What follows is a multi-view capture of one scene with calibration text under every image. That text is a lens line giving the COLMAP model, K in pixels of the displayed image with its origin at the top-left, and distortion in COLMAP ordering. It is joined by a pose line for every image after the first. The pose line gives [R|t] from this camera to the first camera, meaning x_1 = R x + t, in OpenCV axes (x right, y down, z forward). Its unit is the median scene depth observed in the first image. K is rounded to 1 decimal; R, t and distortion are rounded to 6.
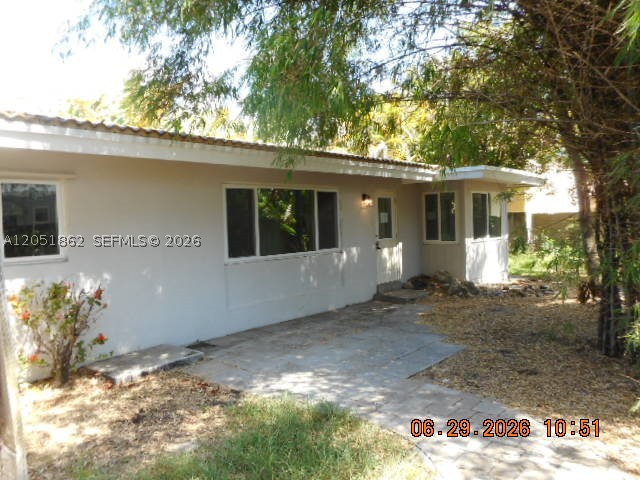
lens RADIAL K [[475.4, 0, 321.7], [0, 475.4, 241.3], [0, 0, 1]] dist [-0.011393, 0.024419]
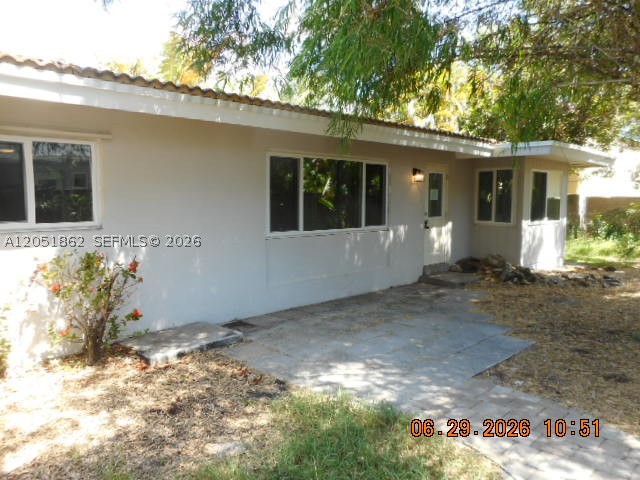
lens RADIAL K [[475.4, 0, 321.8], [0, 475.4, 240.3], [0, 0, 1]] dist [-0.011393, 0.024419]
pose [[0.997278, 0.040381, -0.061690, -0.046887], [-0.037290, 0.998029, 0.050465, 0.000874], [0.063606, -0.048027, 0.996819, 0.097159]]
